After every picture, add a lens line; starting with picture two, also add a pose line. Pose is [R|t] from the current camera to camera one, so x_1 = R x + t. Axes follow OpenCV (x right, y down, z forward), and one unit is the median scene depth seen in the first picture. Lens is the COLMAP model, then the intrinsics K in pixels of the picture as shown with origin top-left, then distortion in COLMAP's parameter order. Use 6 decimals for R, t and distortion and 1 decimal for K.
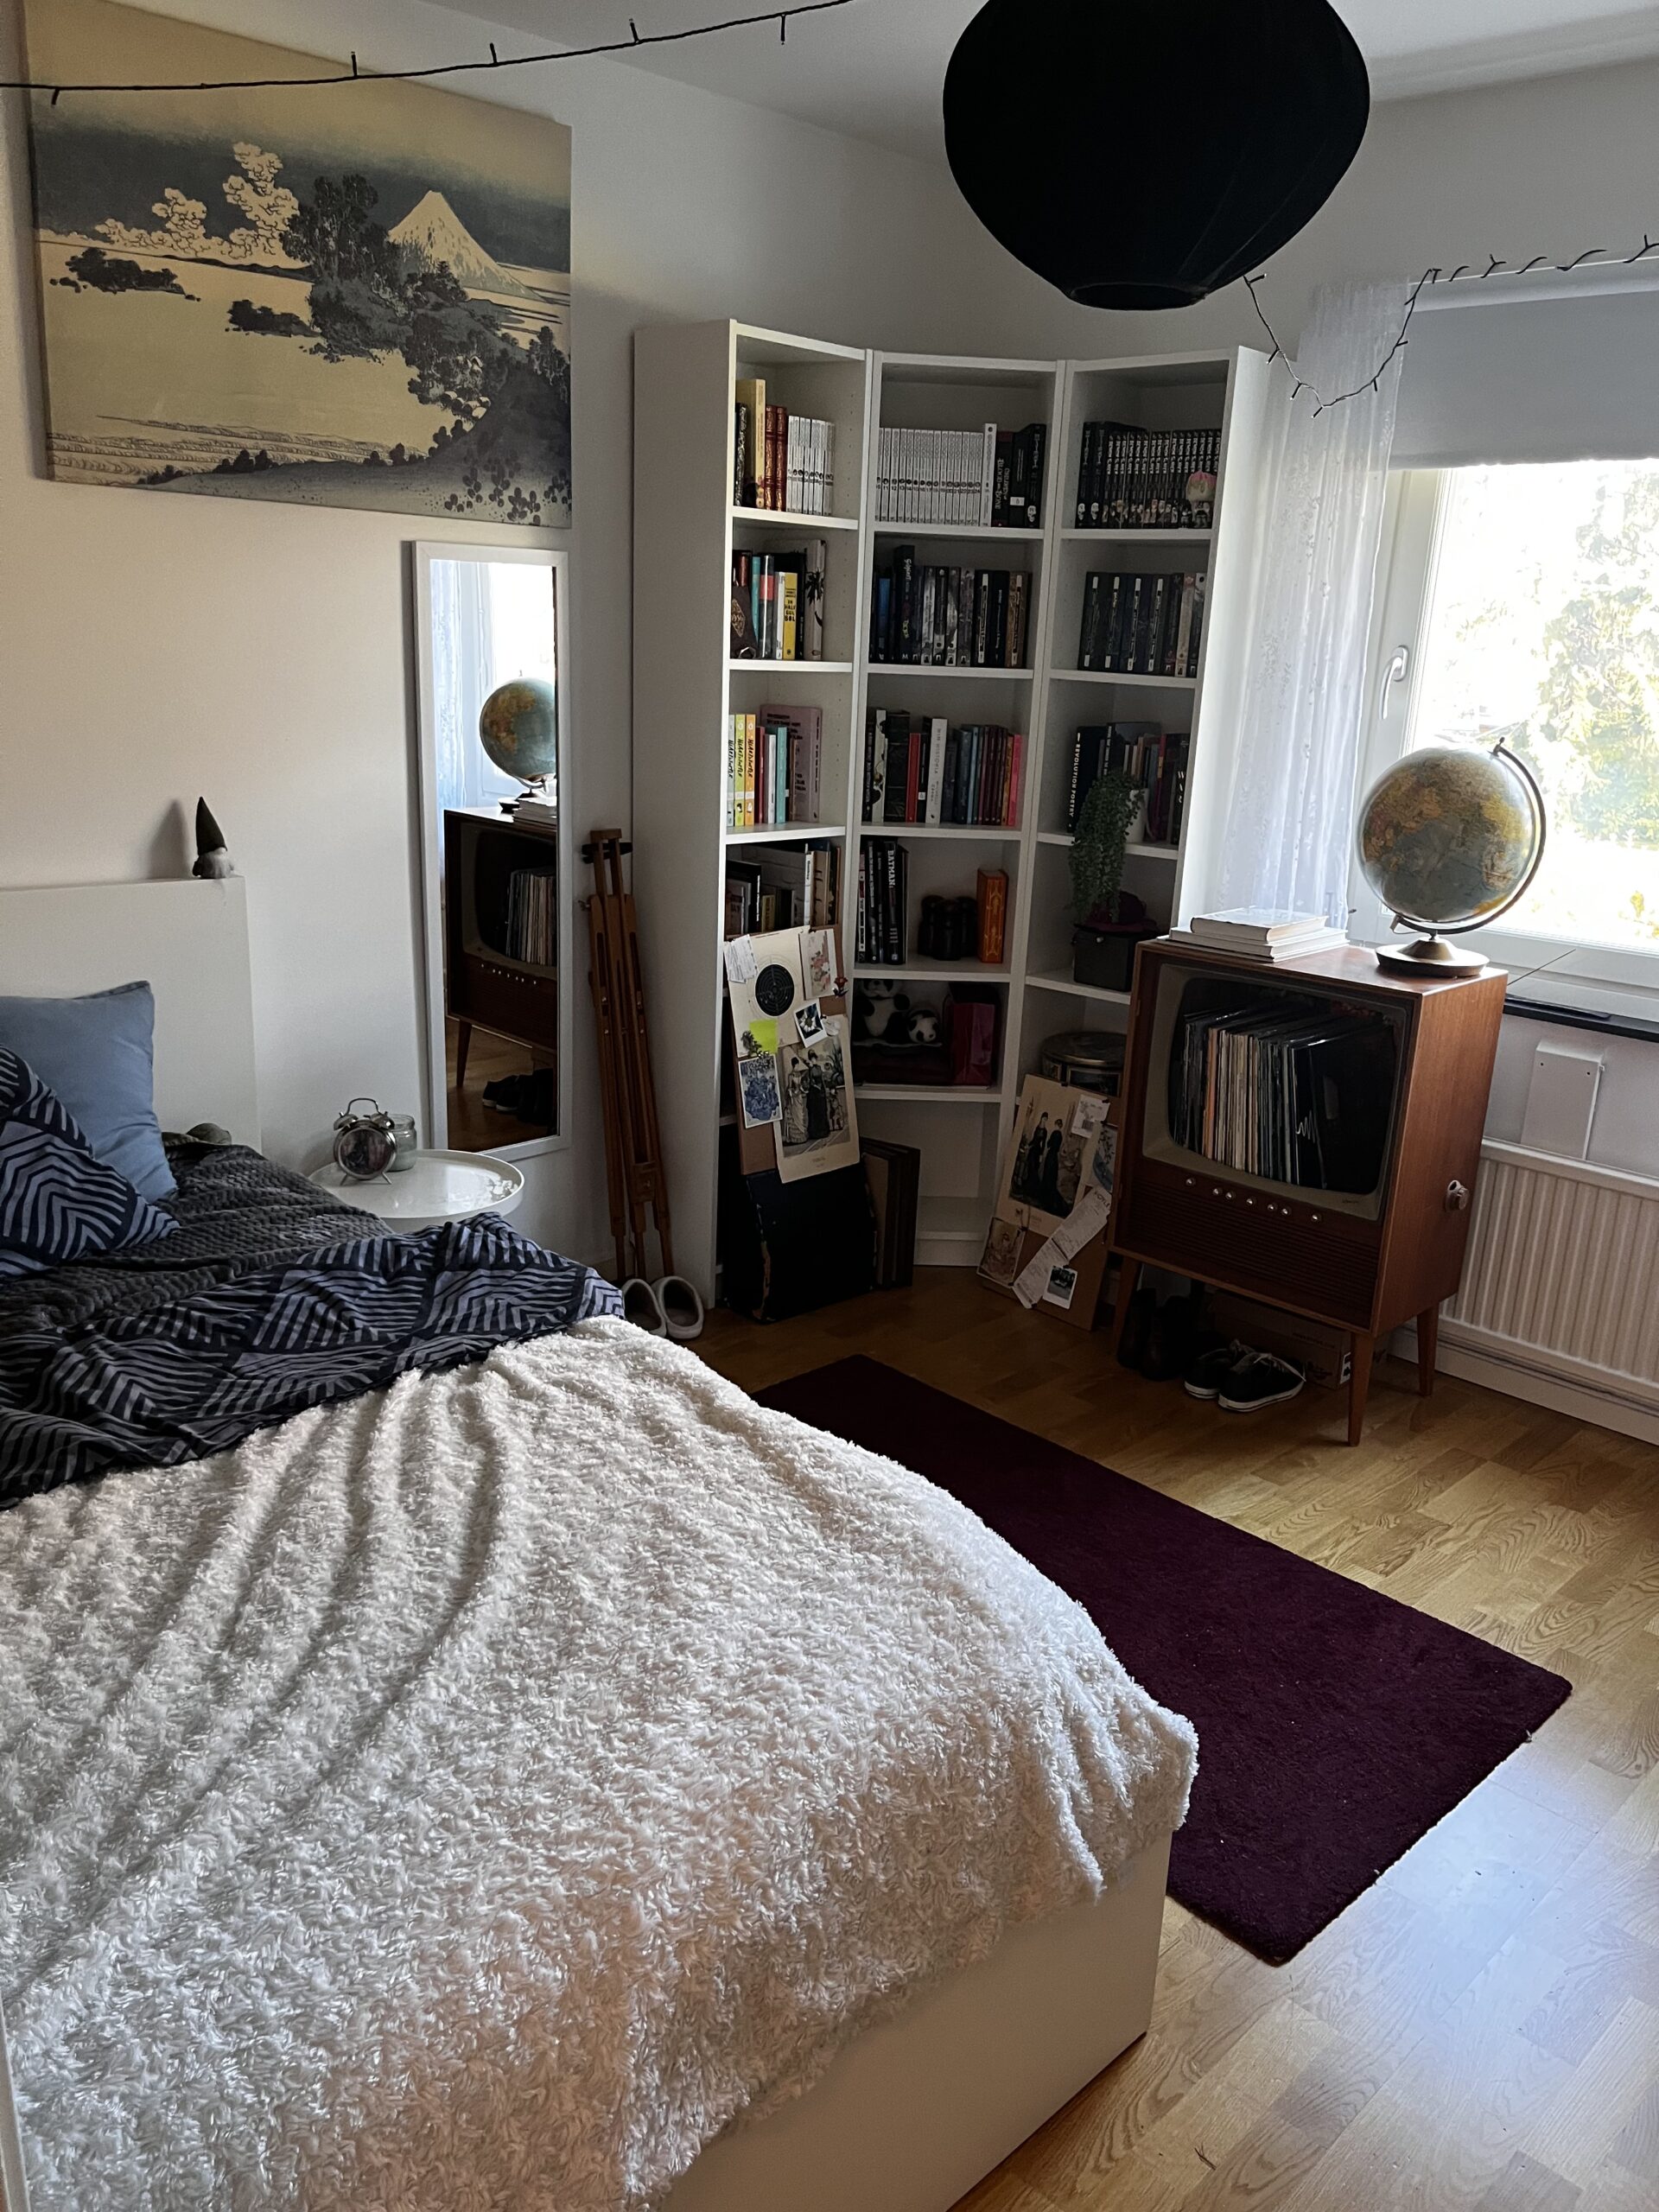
lens RADIAL K [[1674.7, 0, 831.1], [0, 1674.7, 1123.1], [0, 0, 1]] dist [0.038446, -0.001624]
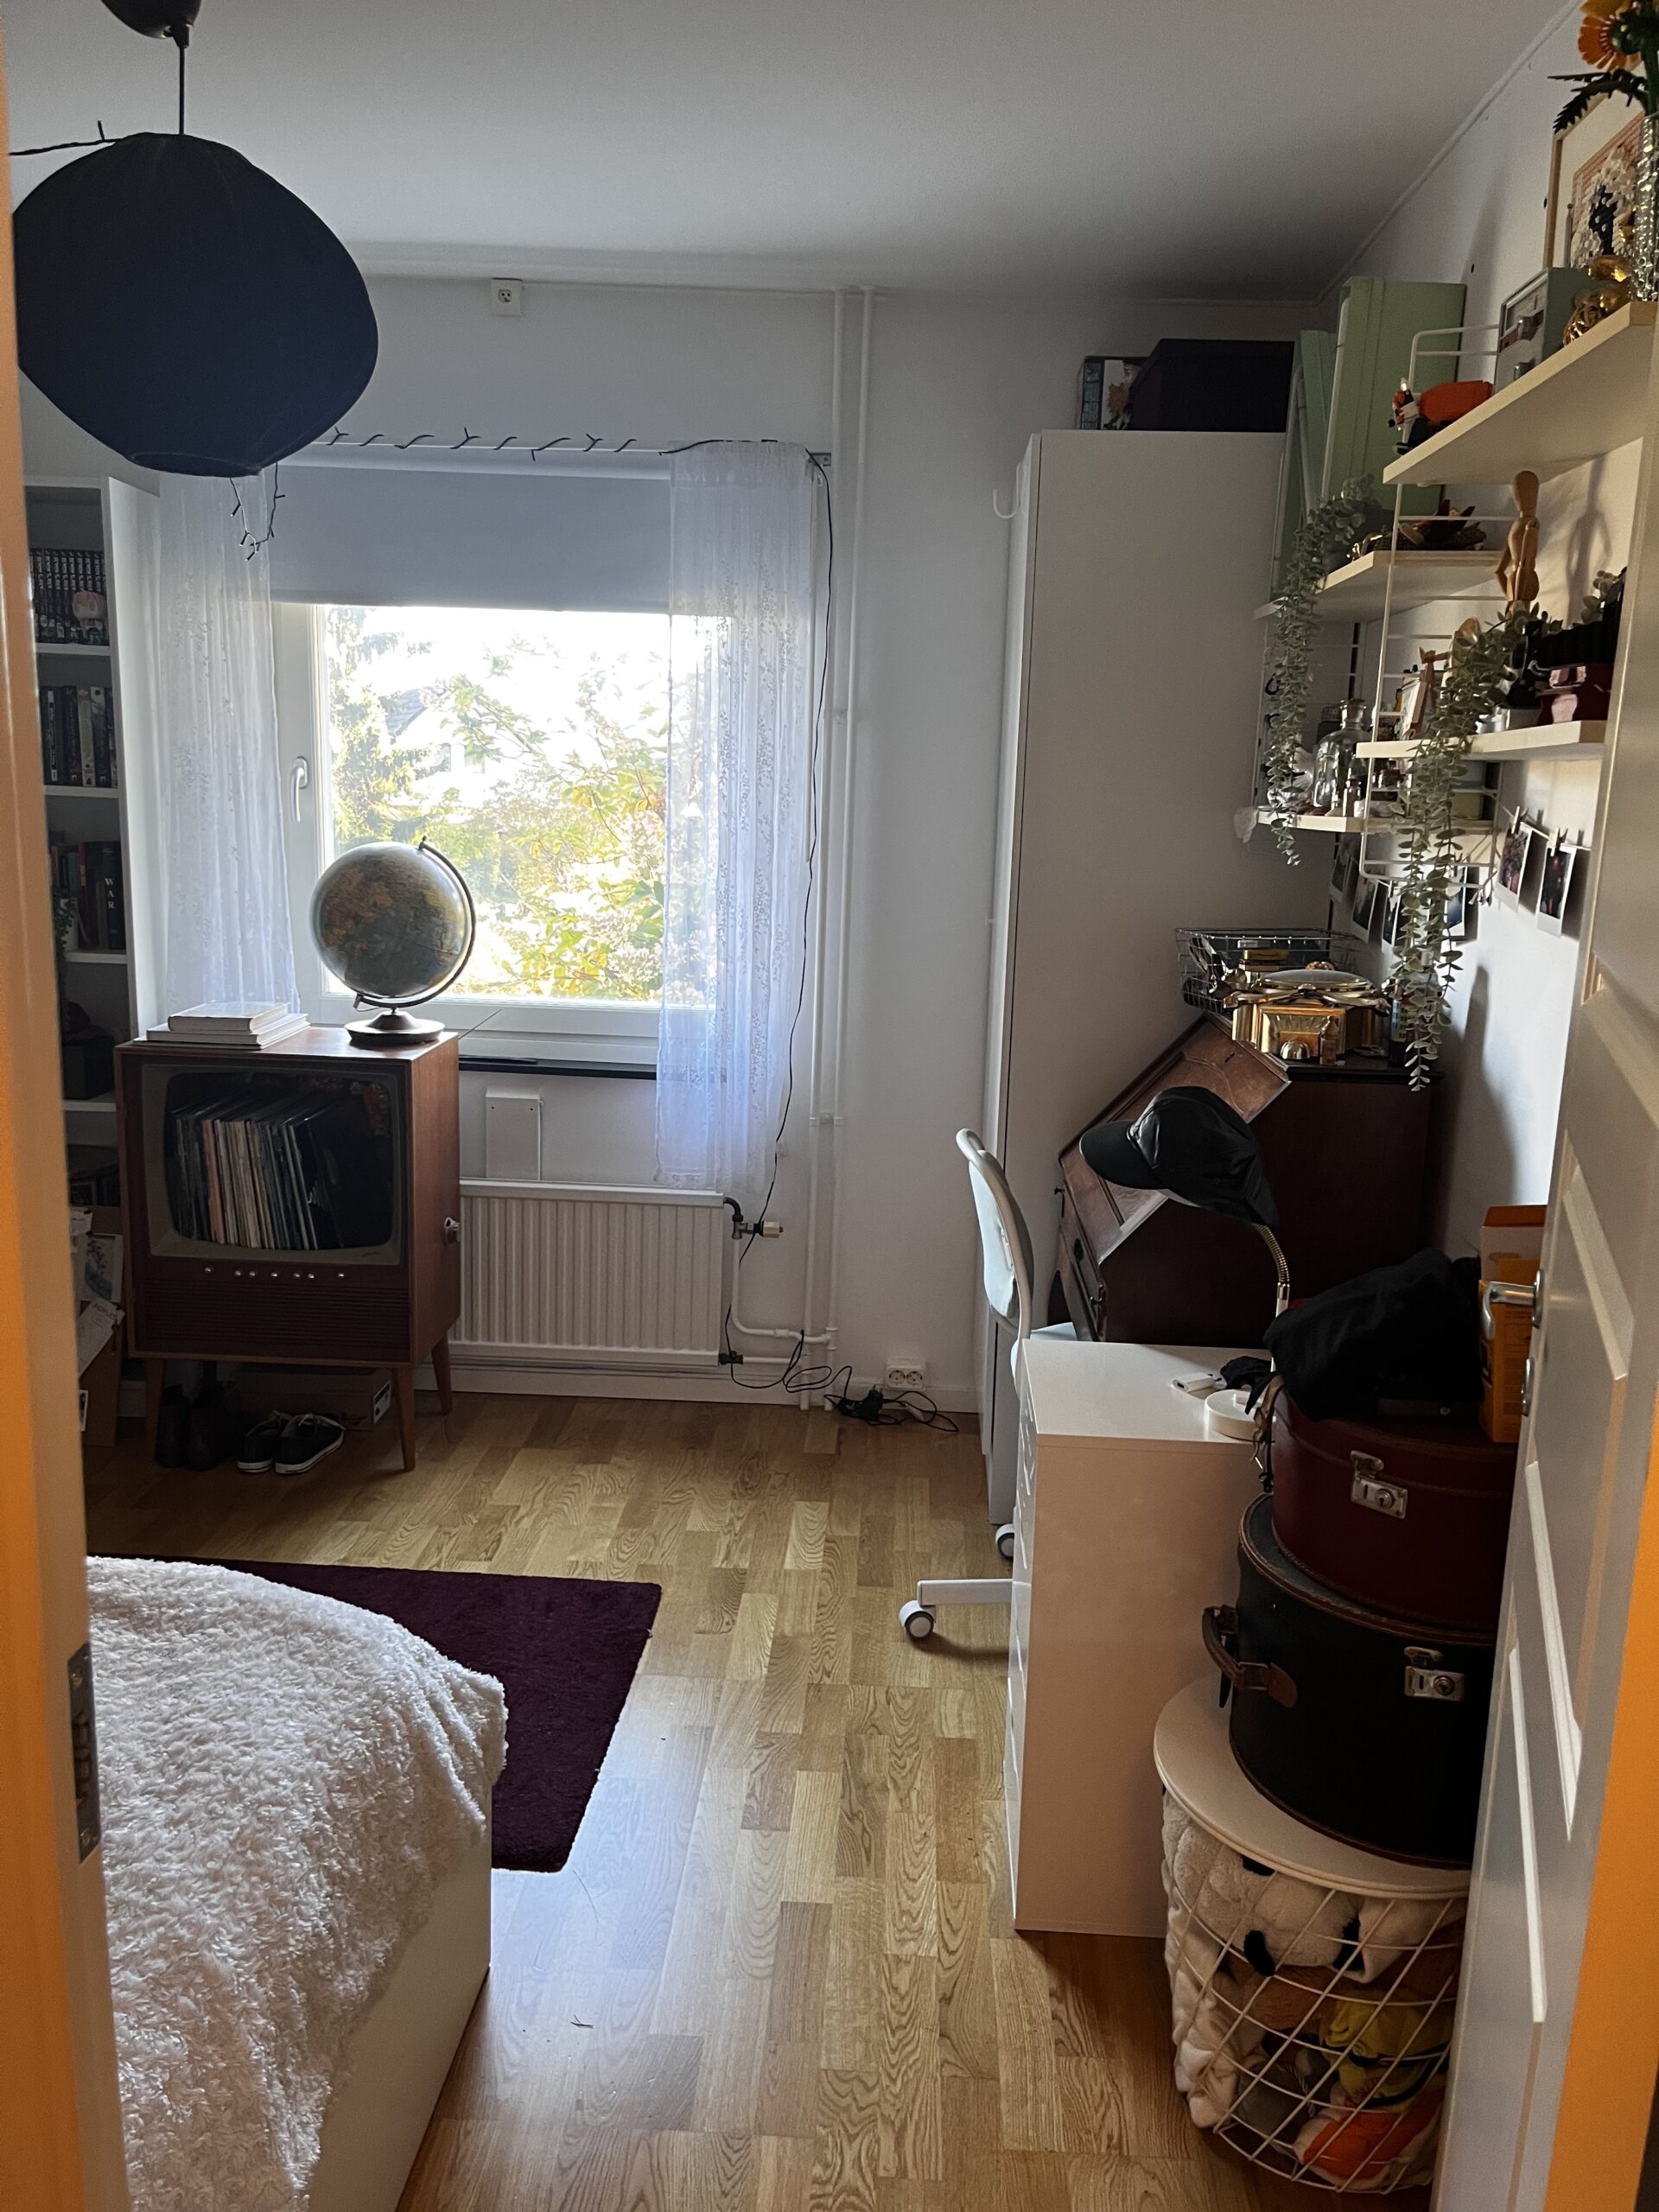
lens RADIAL K [[1674.7, 0, 831.1], [0, 1674.7, 1123.1], [0, 0, 1]] dist [0.038446, -0.001624]
pose [[0.747674, -0.150540, 0.646778, -0.167110], [0.184394, 0.982729, 0.015576, 0.000911], [-0.637952, 0.107616, 0.762519, -0.045484]]
